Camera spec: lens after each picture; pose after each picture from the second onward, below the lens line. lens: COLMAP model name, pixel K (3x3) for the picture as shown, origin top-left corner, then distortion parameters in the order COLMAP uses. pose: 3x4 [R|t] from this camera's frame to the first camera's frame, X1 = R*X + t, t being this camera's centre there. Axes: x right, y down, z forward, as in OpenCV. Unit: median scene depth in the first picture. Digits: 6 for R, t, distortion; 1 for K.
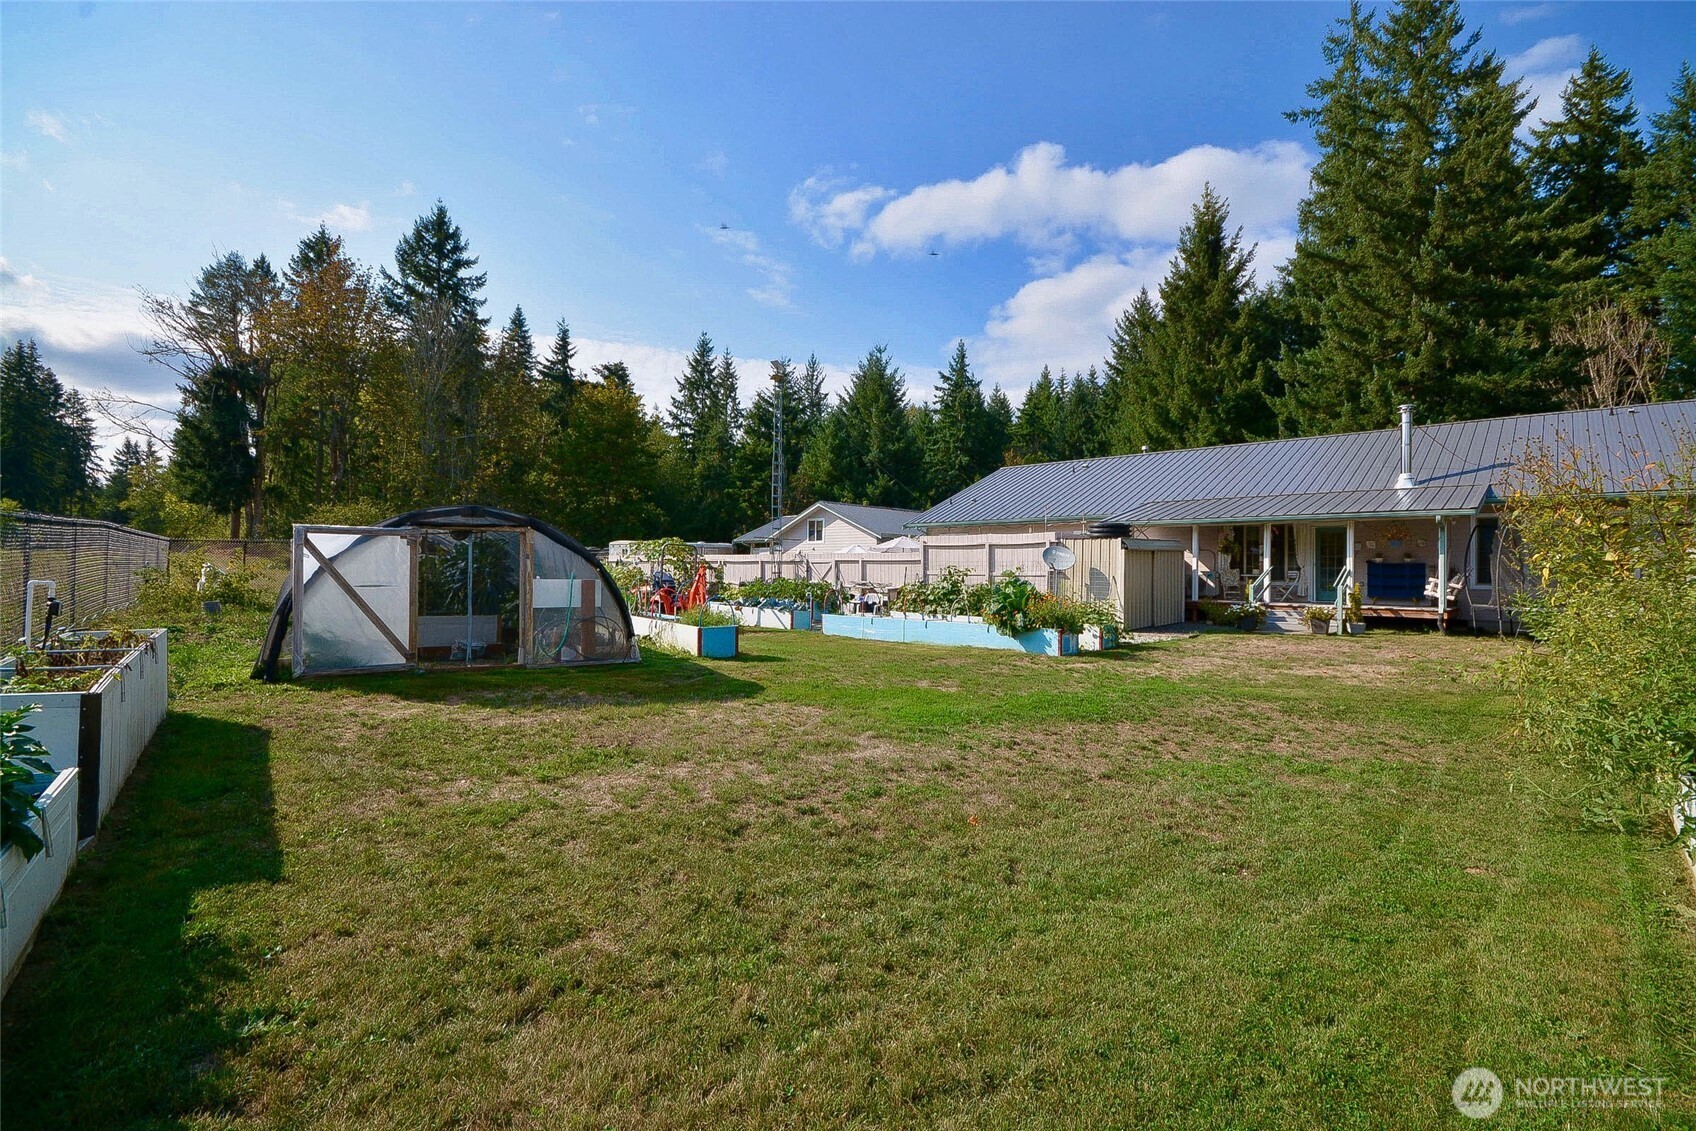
lens RADIAL K [[770.0, 0, 848.4], [0, 770.0, 563.5], [0, 0, 1]] dist [-0.000839, -0.000063]
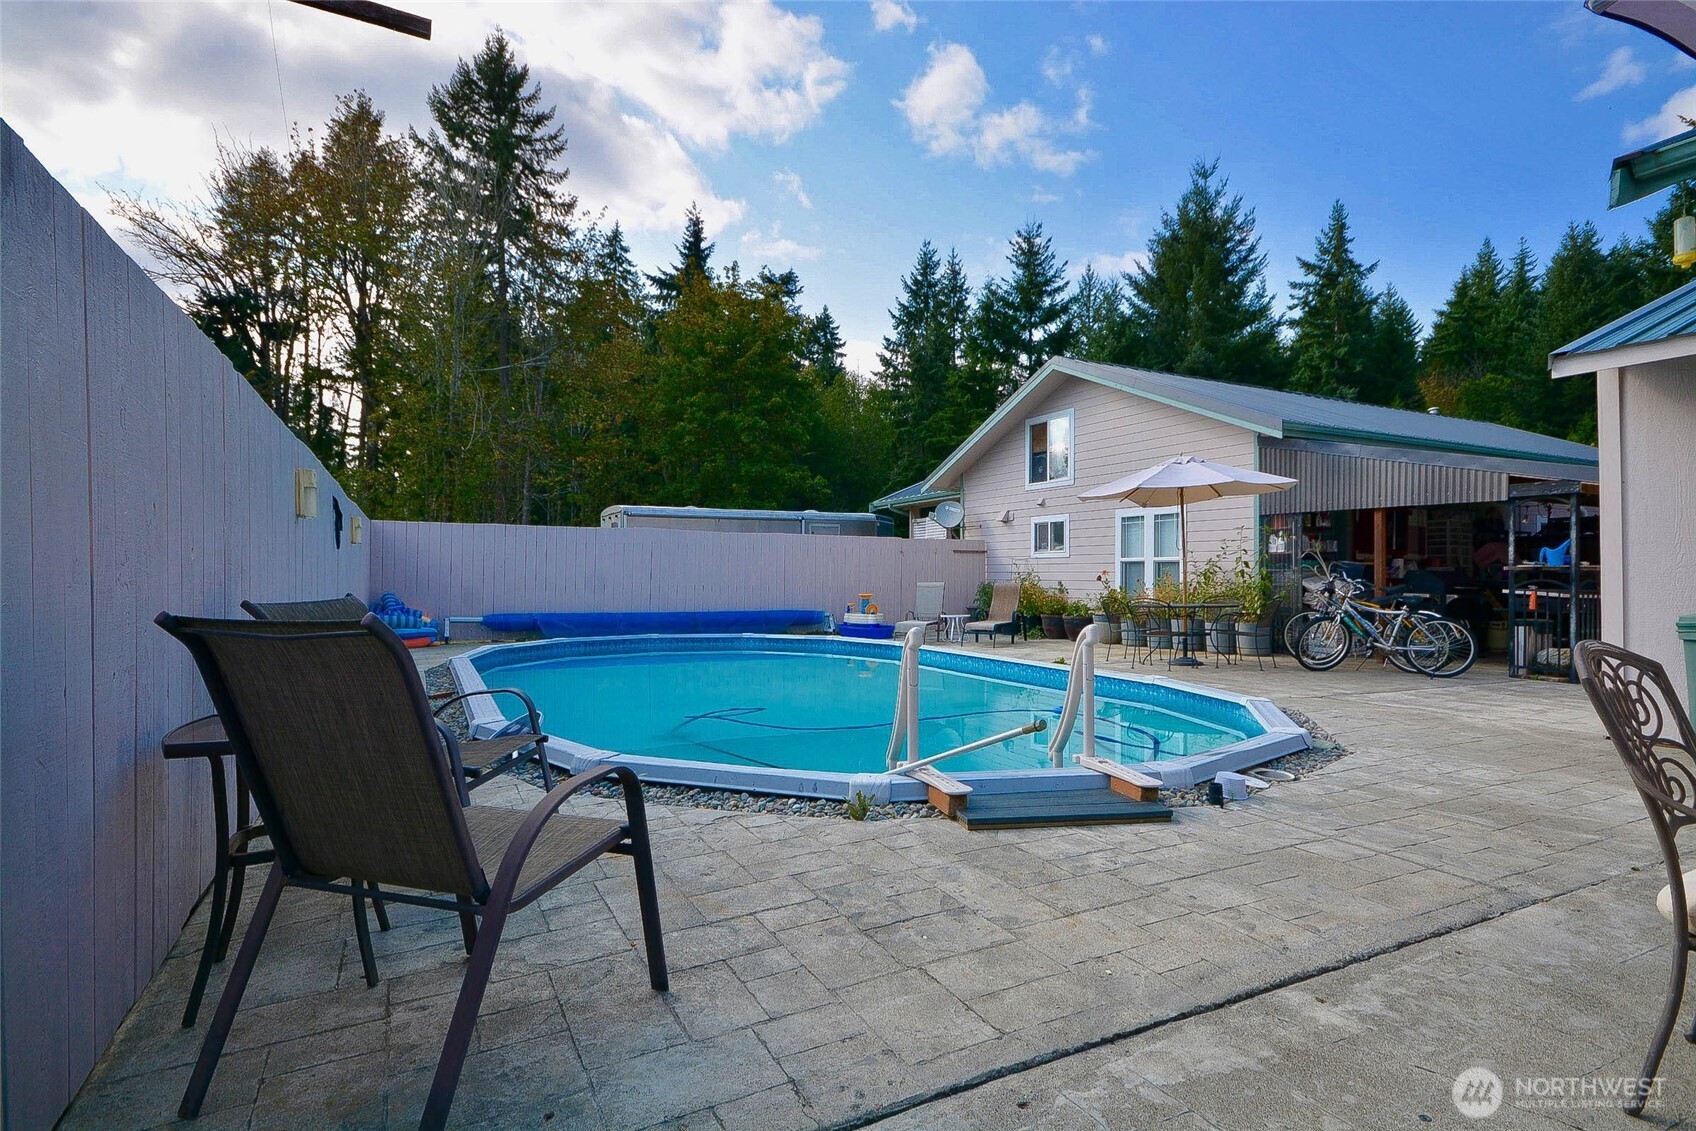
lens RADIAL K [[873.0, 0, 846.0], [0, 873.0, 569.1], [0, 0, 1]] dist [0.001510, 0.000381]
pose [[0.944960, -0.010625, -0.327013, 0.000489], [0.008784, 0.999936, -0.007107, 0.005173], [0.327068, 0.003843, 0.944993, 0.222935]]
